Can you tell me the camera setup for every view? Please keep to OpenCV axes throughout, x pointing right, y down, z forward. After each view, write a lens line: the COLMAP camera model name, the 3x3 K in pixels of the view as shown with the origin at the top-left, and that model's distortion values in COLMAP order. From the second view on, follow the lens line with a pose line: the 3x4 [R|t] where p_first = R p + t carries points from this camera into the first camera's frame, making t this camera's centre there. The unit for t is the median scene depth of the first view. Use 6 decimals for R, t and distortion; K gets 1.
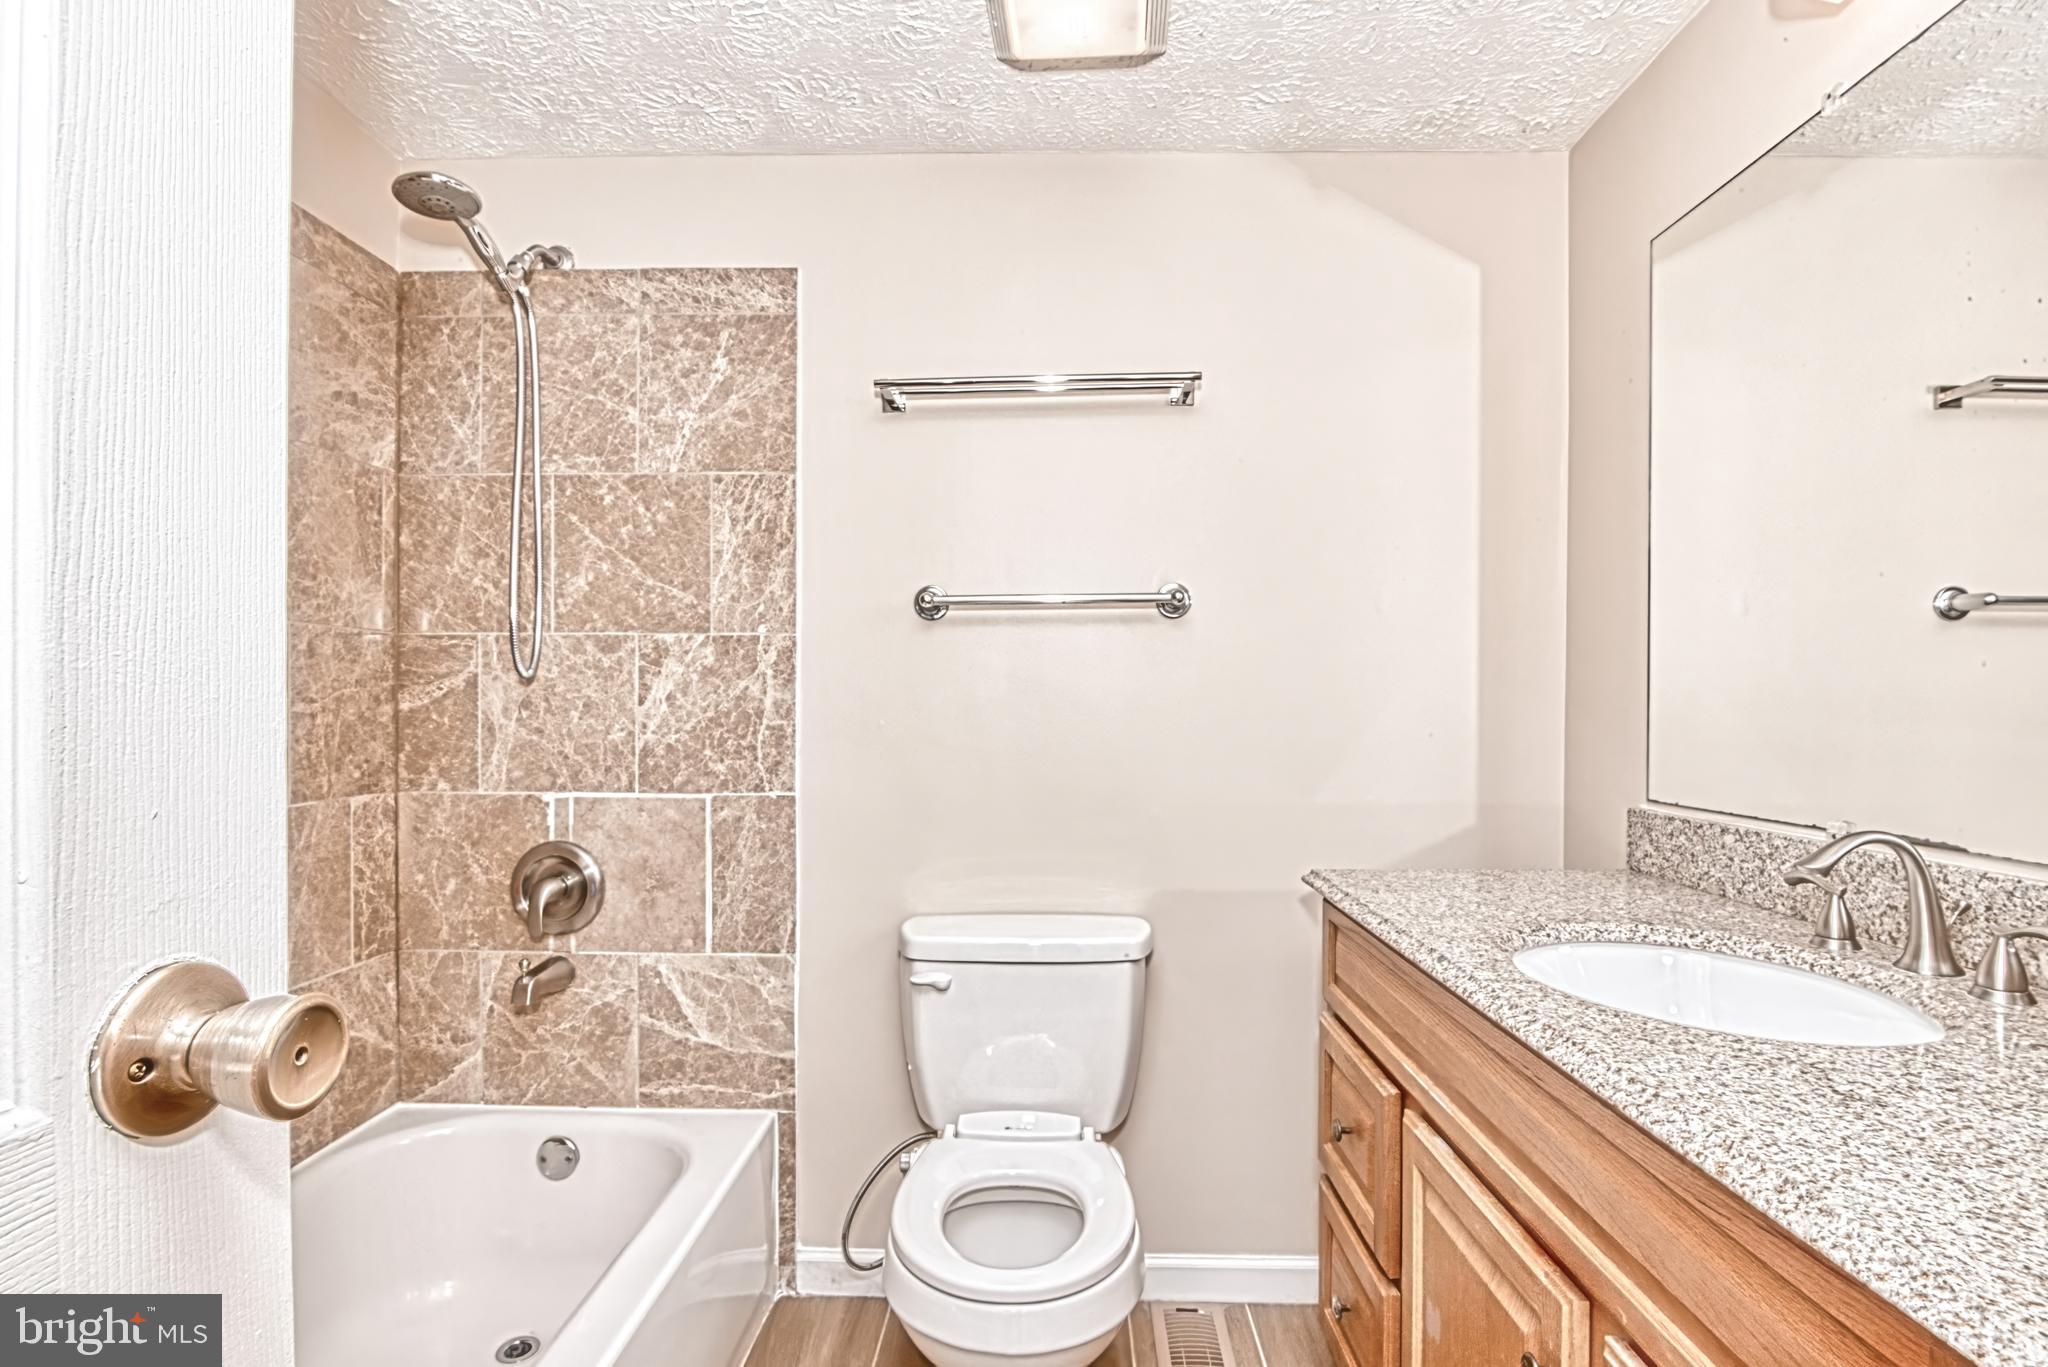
lens RADIAL K [[987.8, 0, 1038.7], [0, 987.8, 711.1], [0, 0, 1]] dist [-0.025781, 0.000026]
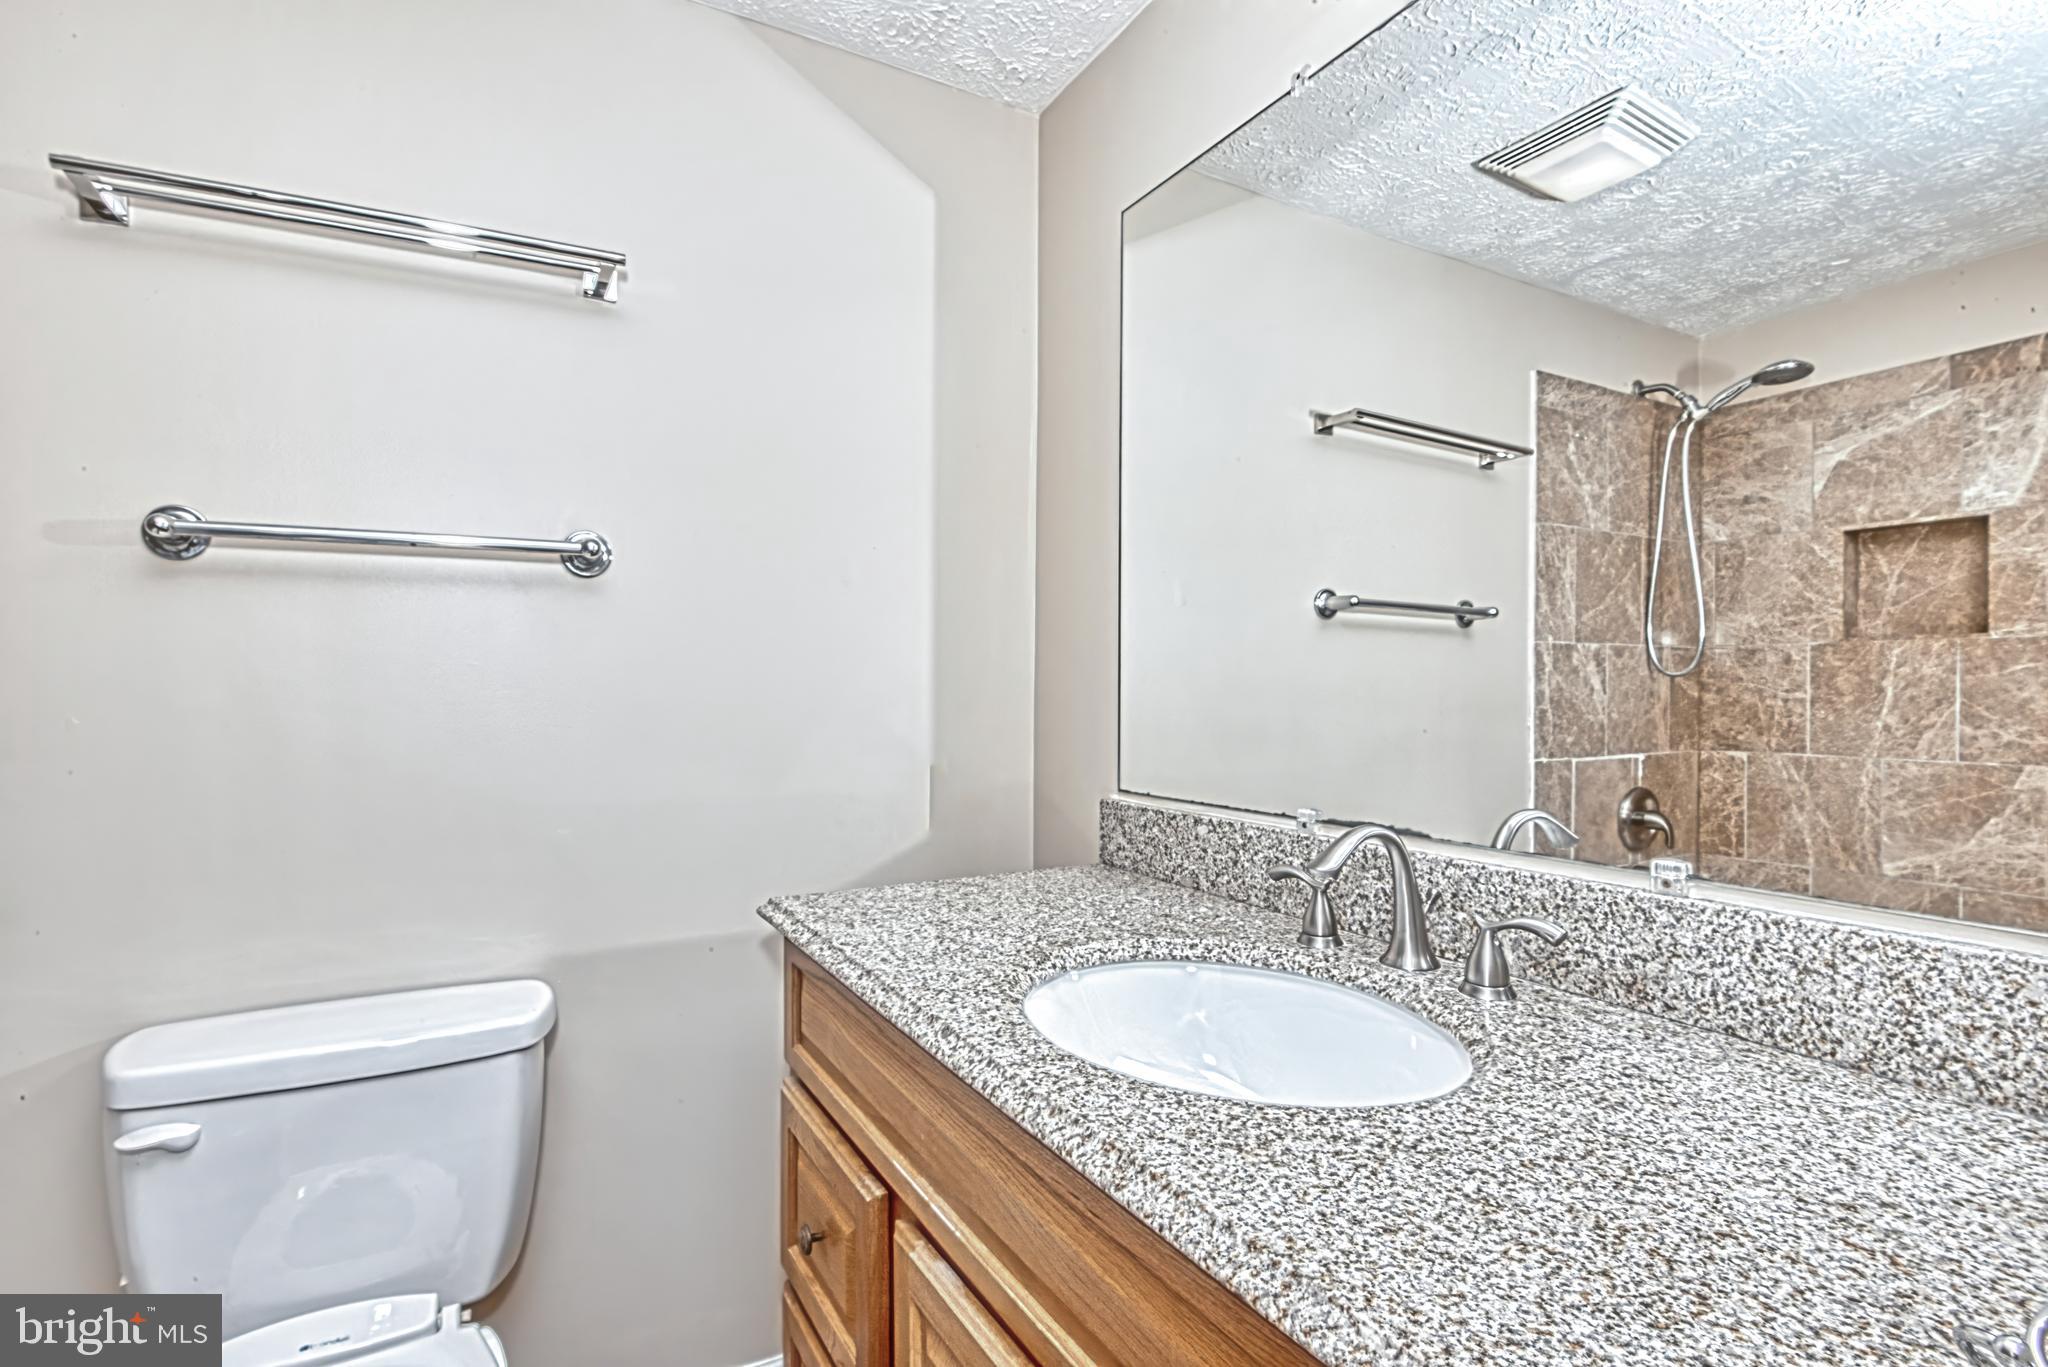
lens RADIAL K [[973.4, 0, 1031.4], [0, 973.4, 690.3], [0, 0, 1]] dist [-0.003073, -0.015931]
pose [[0.859223, 0.000245, 0.511602, 0.073760], [0.003571, 0.999973, -0.006477, -0.002044], [-0.511589, 0.007392, 0.859198, 0.280194]]
